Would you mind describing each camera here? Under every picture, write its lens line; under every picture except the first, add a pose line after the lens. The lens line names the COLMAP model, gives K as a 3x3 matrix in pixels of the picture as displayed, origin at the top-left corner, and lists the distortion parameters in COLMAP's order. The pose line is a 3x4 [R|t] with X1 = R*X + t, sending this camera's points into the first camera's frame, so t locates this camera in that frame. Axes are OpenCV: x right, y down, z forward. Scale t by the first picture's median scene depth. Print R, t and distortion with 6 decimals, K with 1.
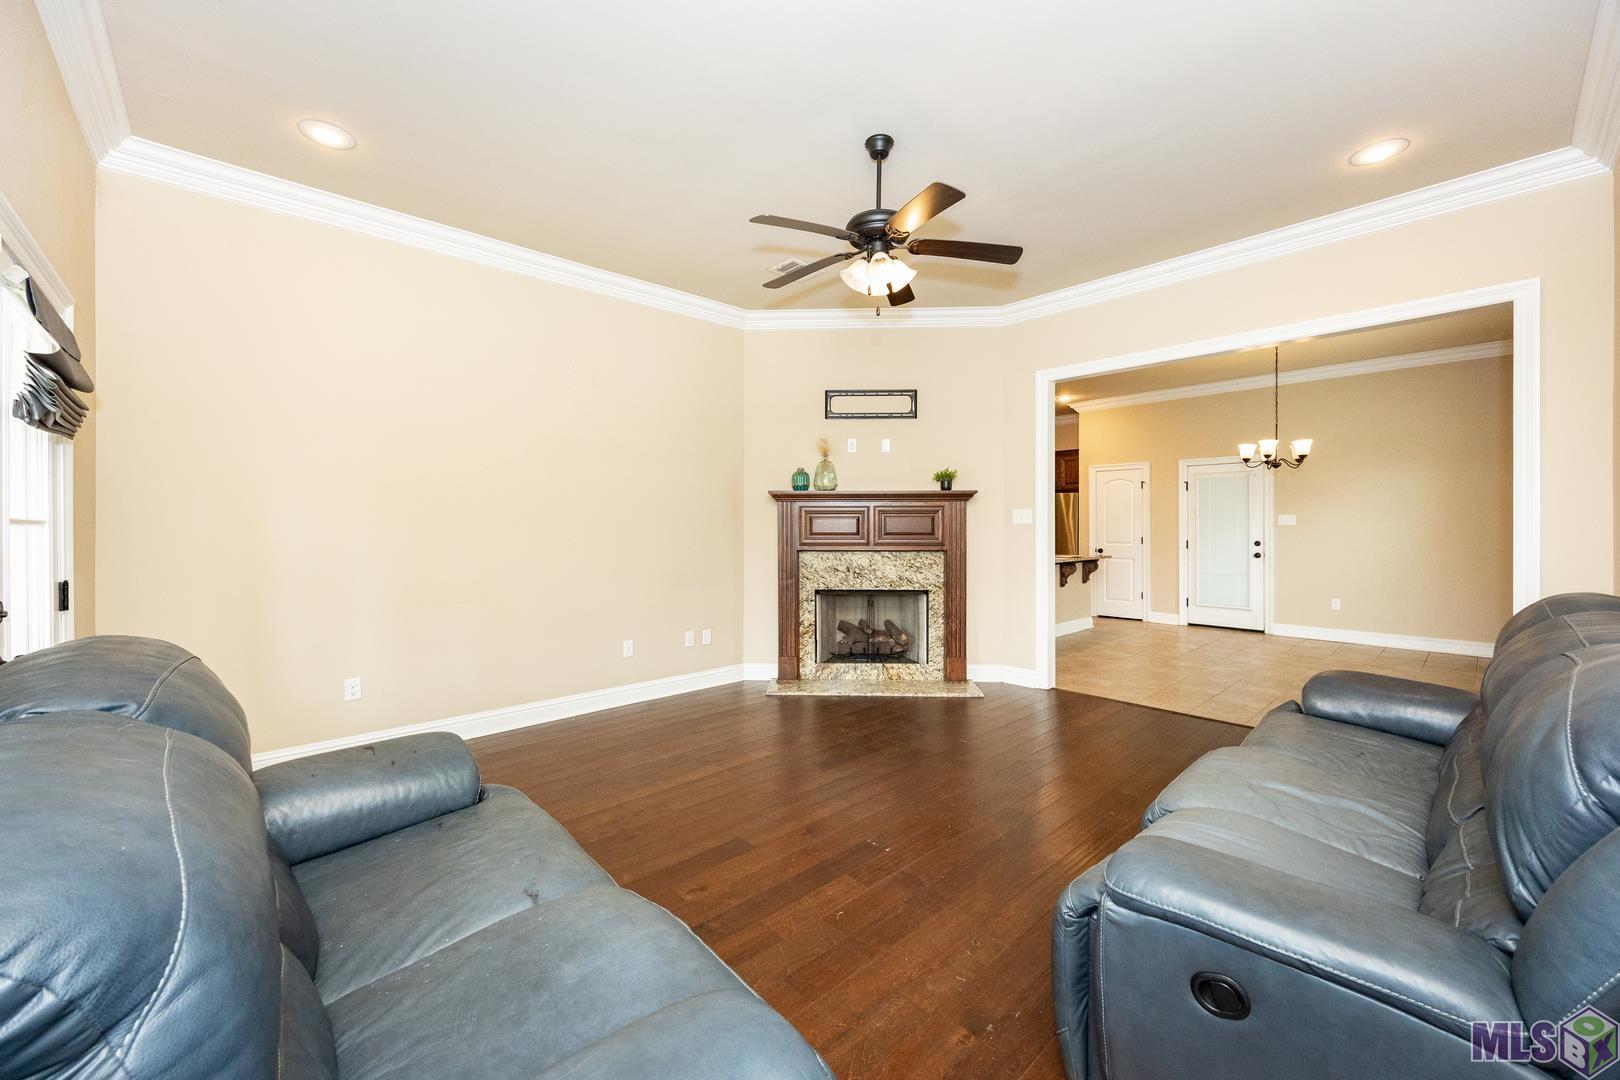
lens RADIAL K [[608.1, 0, 781.4], [0, 608.1, 506.9], [0, 0, 1]] dist [-0.004271, 0.000412]
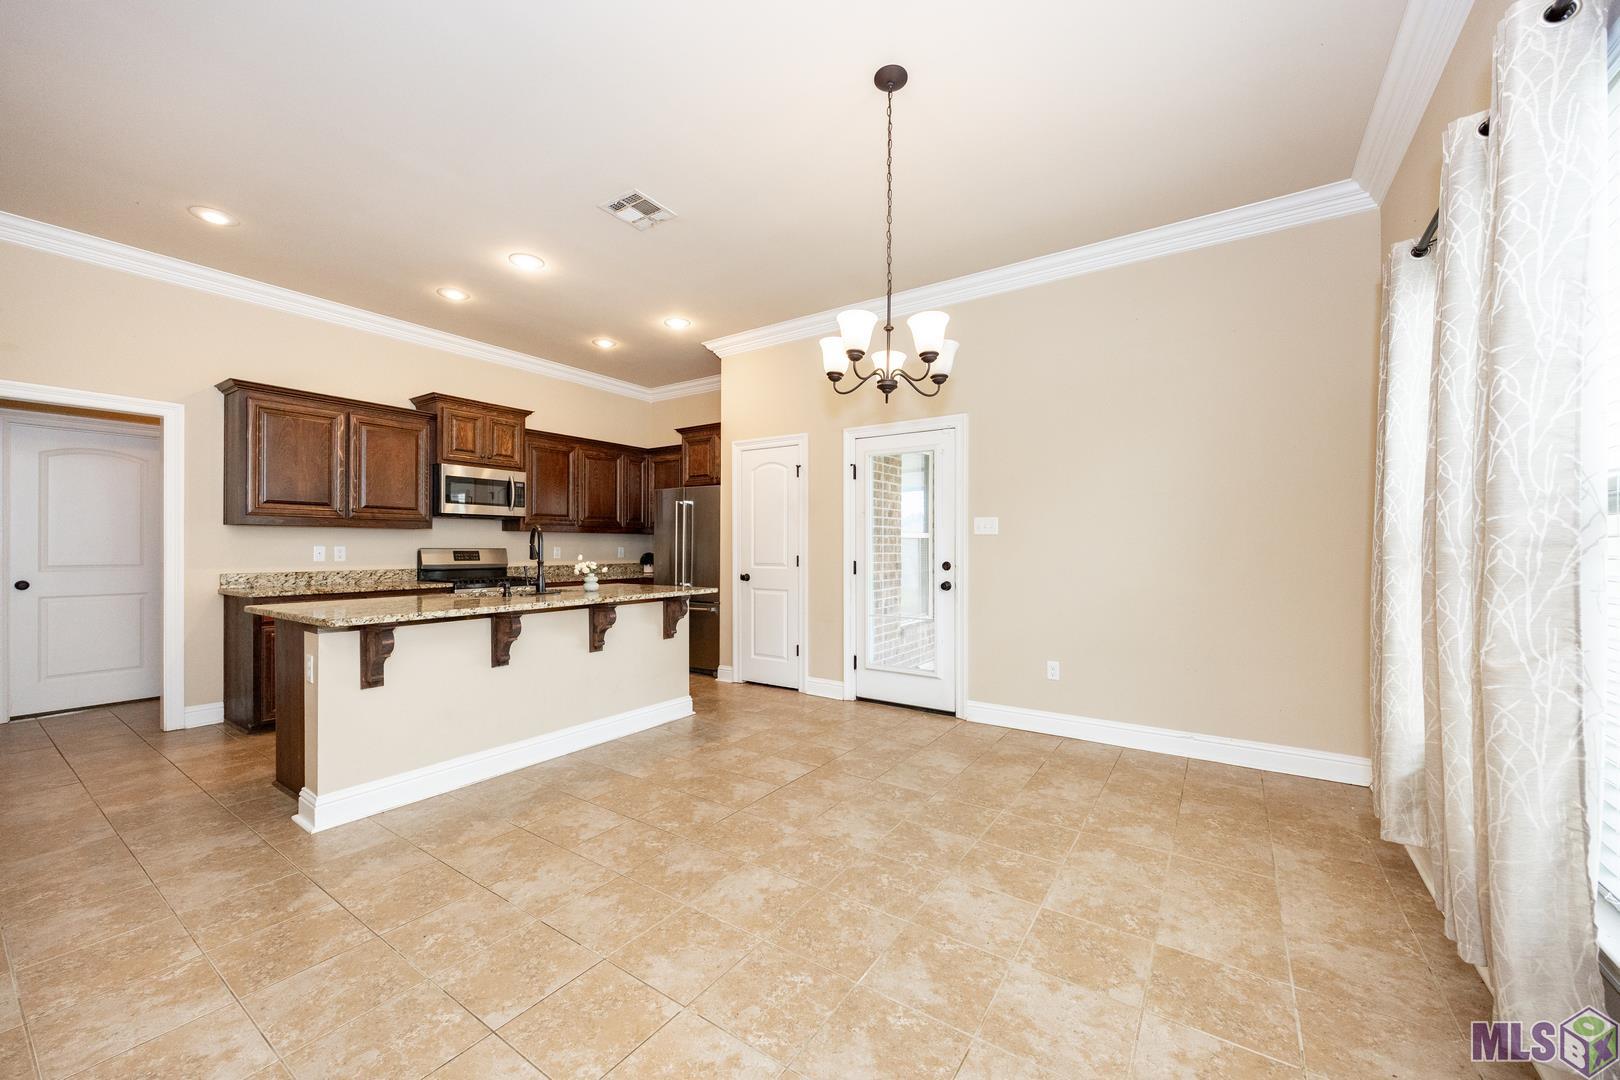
lens RADIAL K [[608.1, 0, 756.2], [0, 608.1, 547.0], [0, 0, 1]] dist [-0.004271, 0.000412]
pose [[0.986771, 0.006383, 0.161998, 0.482994], [-0.010953, 0.999566, 0.027331, 0.026722], [-0.161753, -0.028744, 0.986413, 0.429856]]
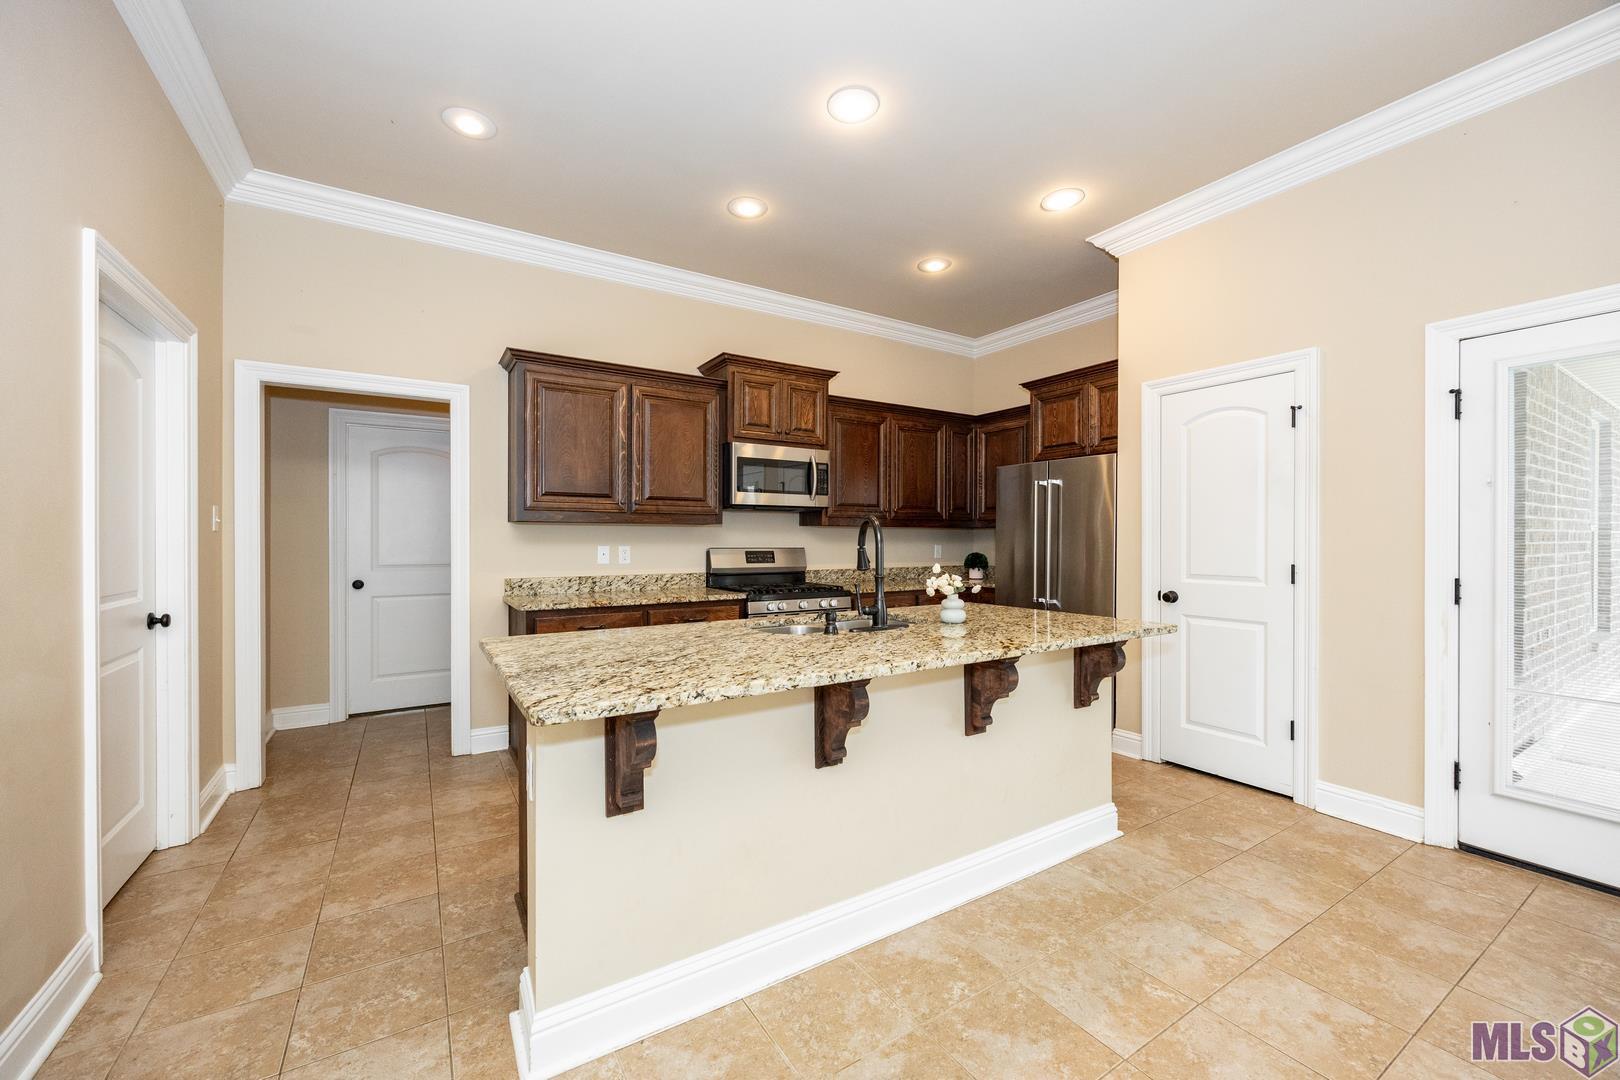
lens RADIAL K [[608.1, 0, 808.0], [0, 608.1, 542.5], [0, 0, 1]] dist [-0.004271, 0.000412]
pose [[0.982394, 0.005864, -0.186728, 0.408080], [0.000219, 0.999470, 0.032537, 0.027595], [0.186820, -0.032005, 0.981873, 0.651598]]
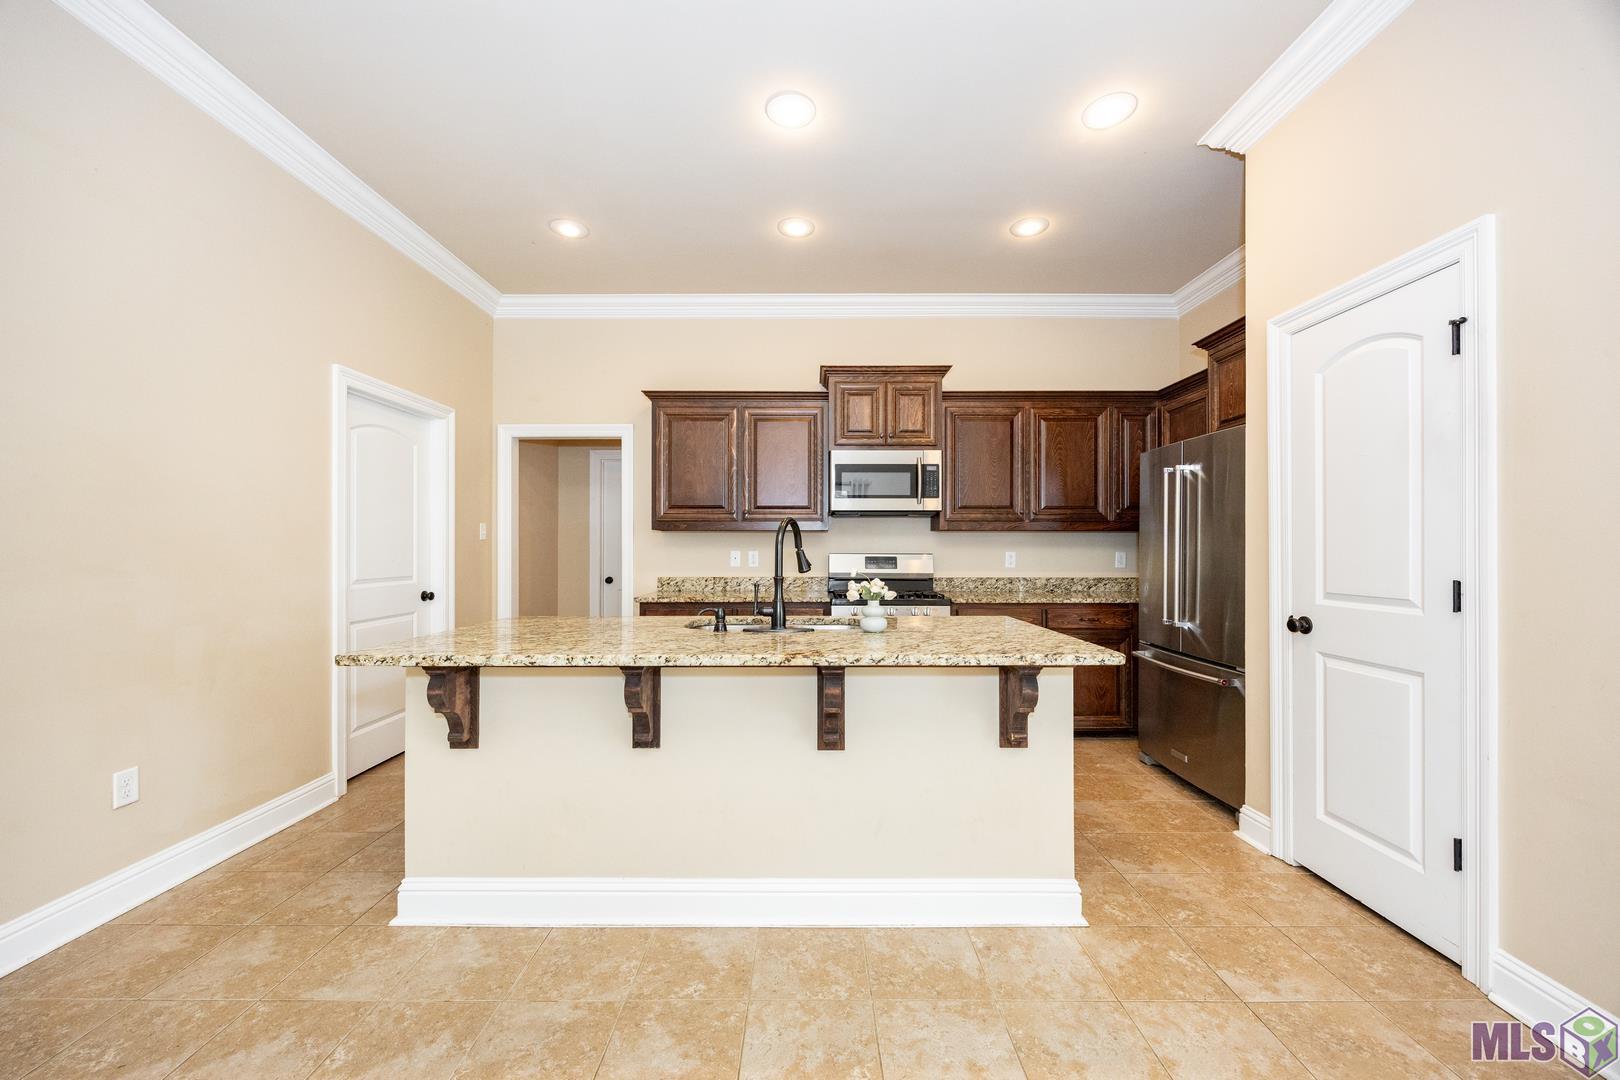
lens RADIAL K [[608.1, 0, 802.2], [0, 608.1, 545.5], [0, 0, 1]] dist [-0.004271, 0.000412]
pose [[0.741416, 0.001661, -0.671043, 0.606836], [0.013899, 0.999744, 0.017832, 0.033237], [0.670901, -0.022548, 0.741204, 0.744351]]
